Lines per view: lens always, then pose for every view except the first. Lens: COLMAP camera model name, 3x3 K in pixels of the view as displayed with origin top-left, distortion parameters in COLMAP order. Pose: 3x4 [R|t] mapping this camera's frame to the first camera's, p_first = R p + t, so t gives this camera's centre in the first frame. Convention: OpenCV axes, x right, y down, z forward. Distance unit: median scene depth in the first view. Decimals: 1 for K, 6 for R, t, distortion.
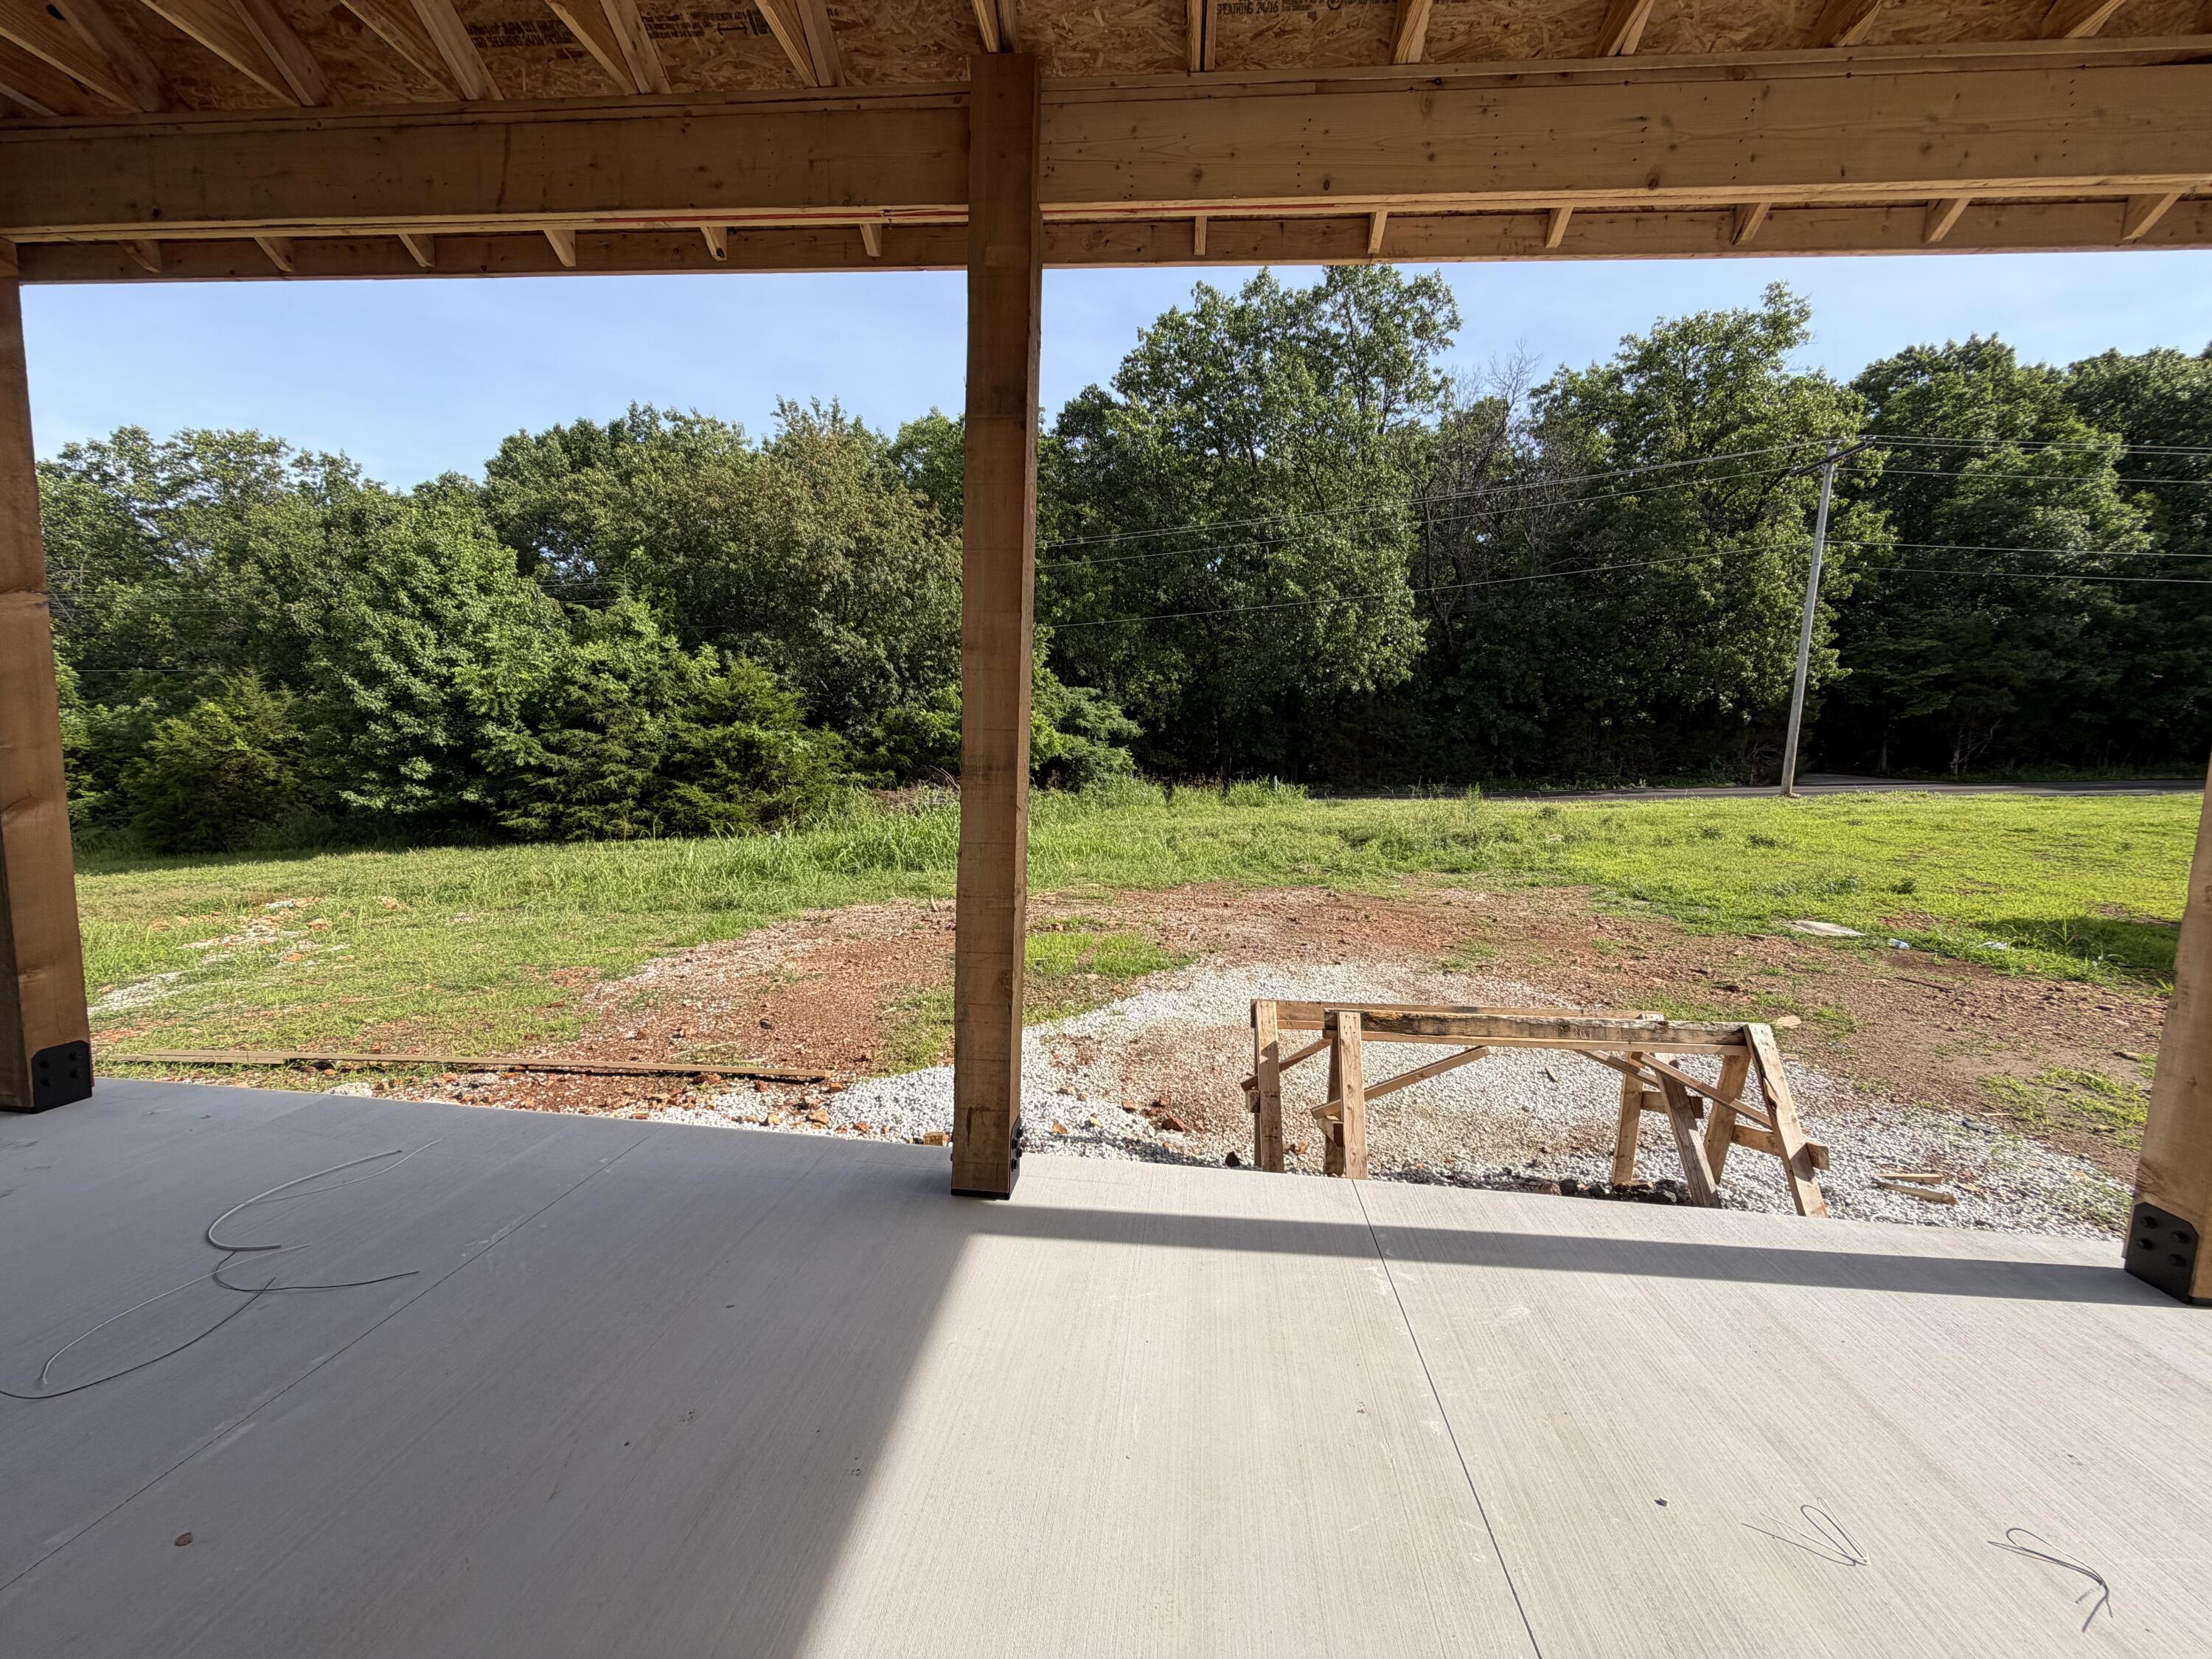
lens RADIAL K [[880.5, 0, 1103.7], [0, 880.5, 829.2], [0, 0, 1]] dist [0.001322, -0.000640]
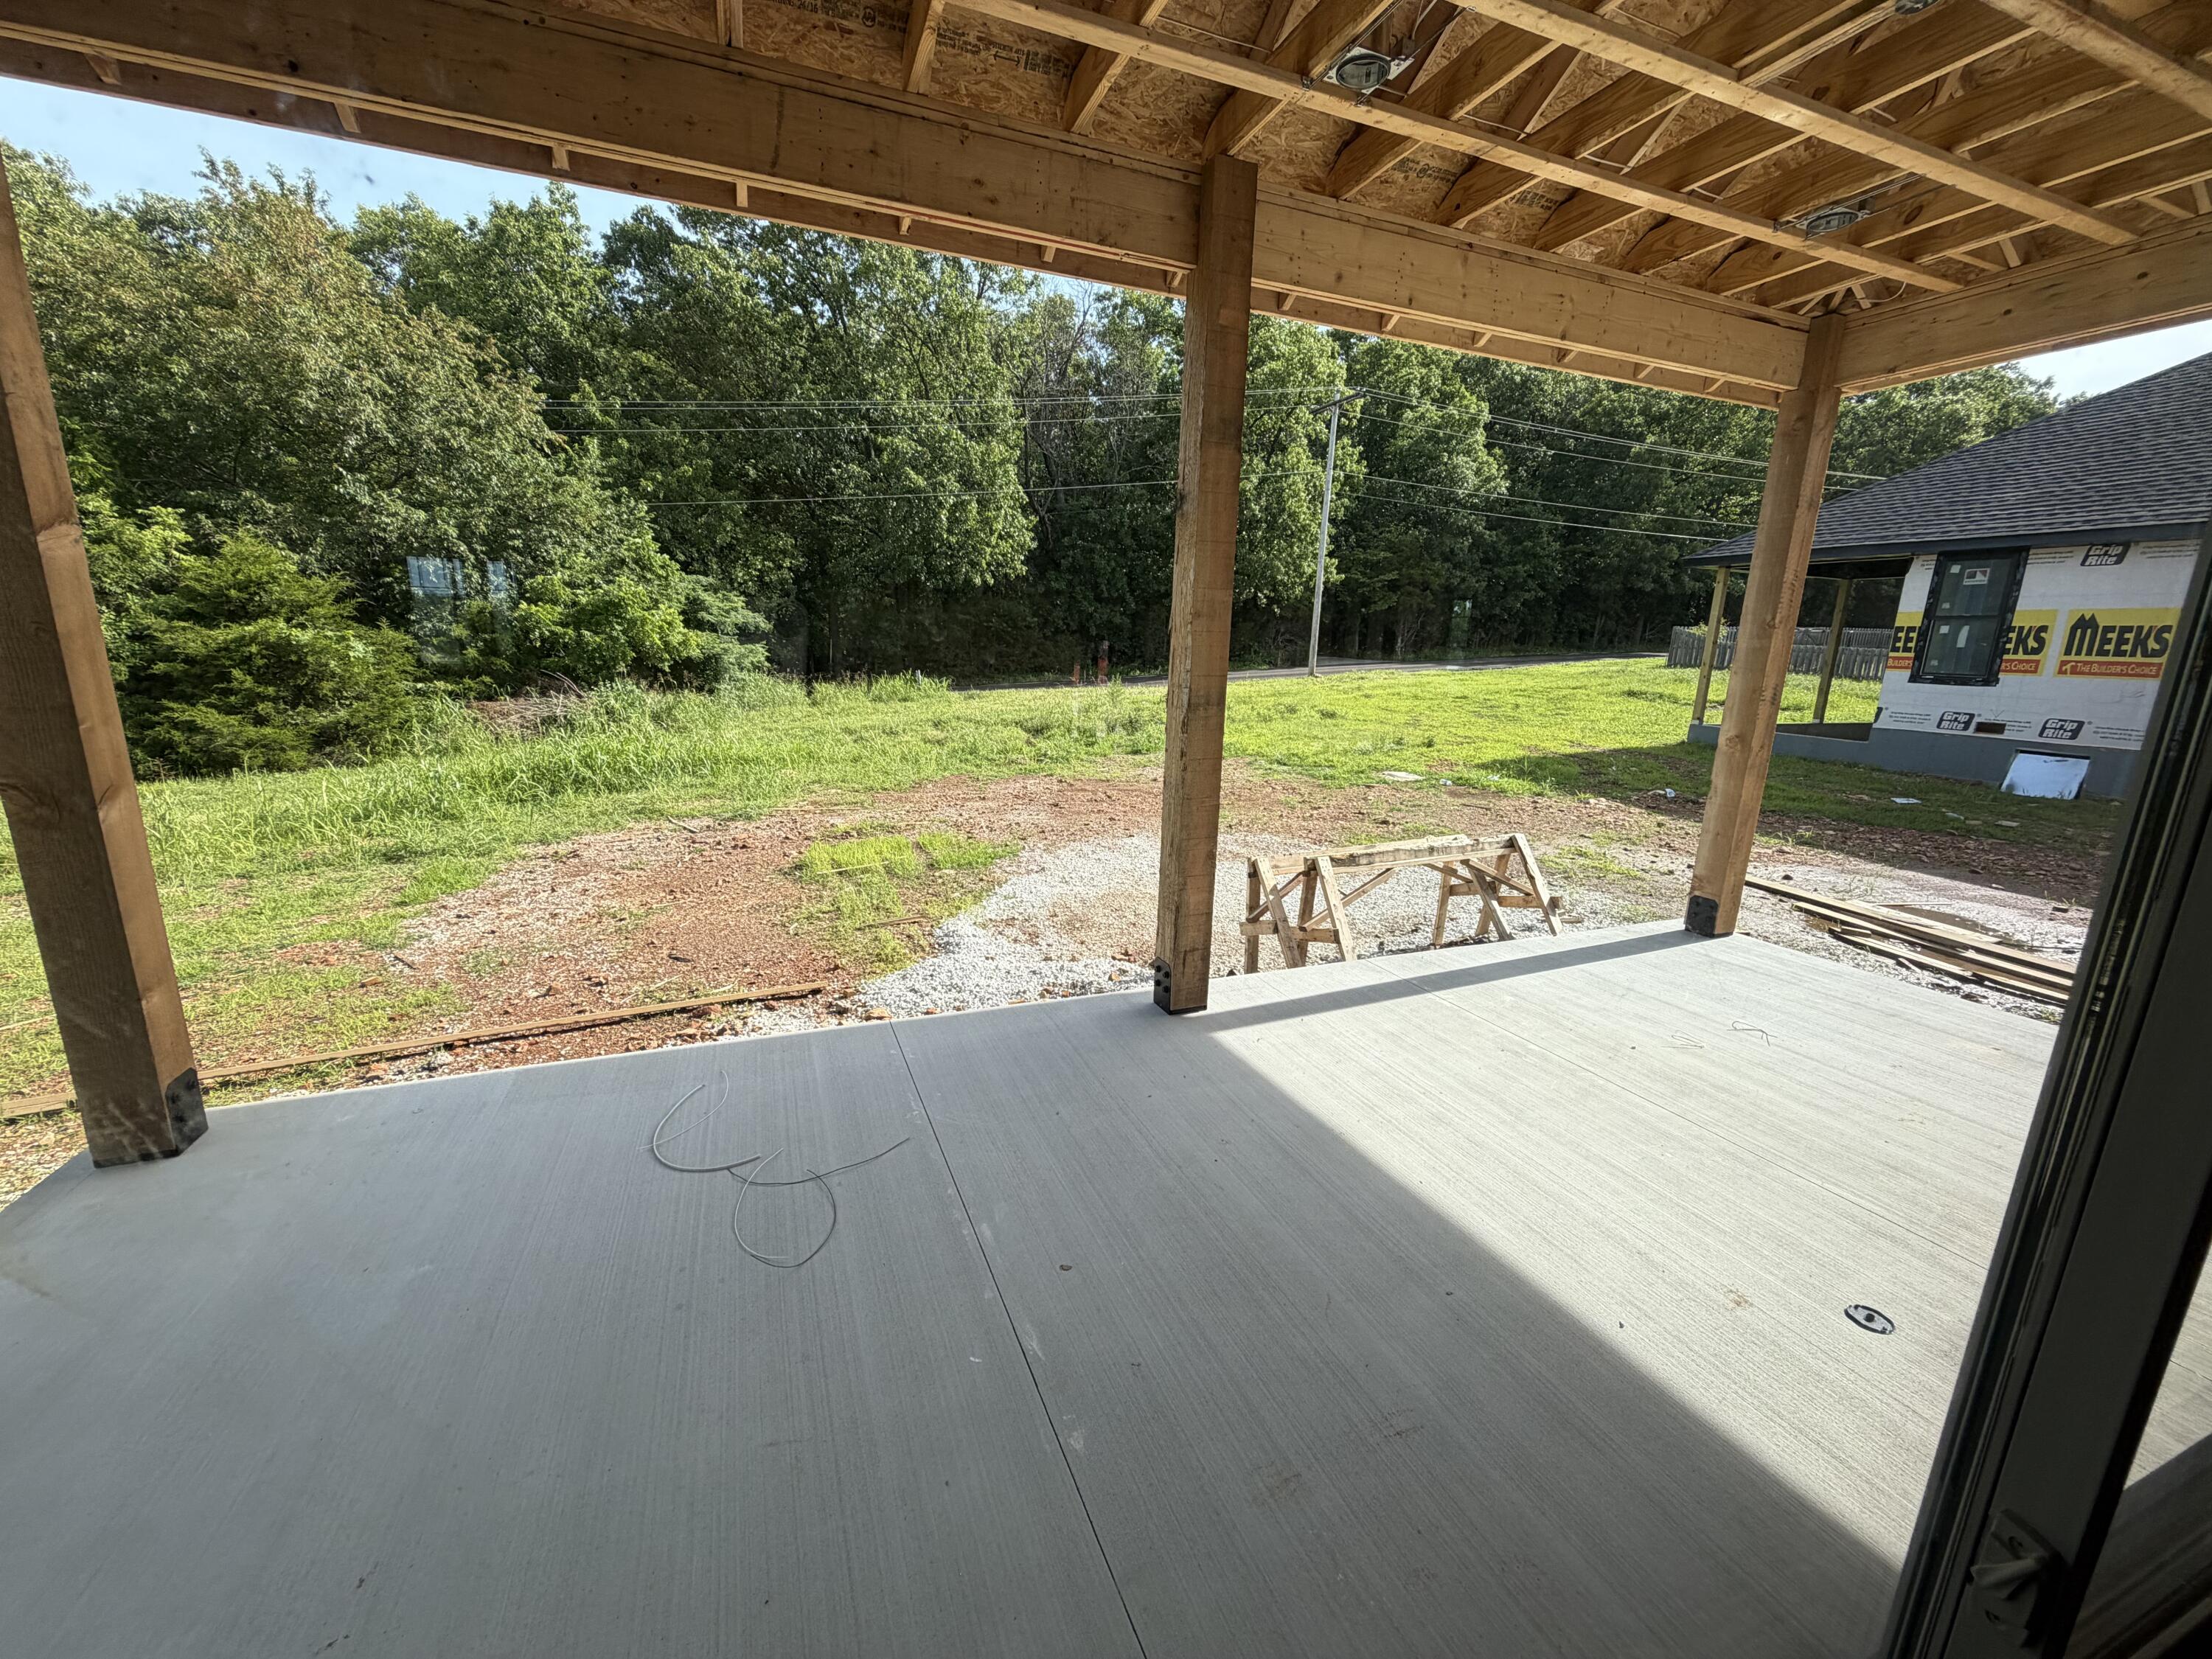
lens RADIAL K [[880.5, 0, 1099.5], [0, 880.5, 831.3], [0, 0, 1]] dist [0.001322, -0.000640]
pose [[0.888110, -0.107617, 0.446855, -0.103528], [0.049618, 0.988970, 0.139561, -0.008542], [-0.456945, -0.101773, 0.883653, -0.017601]]
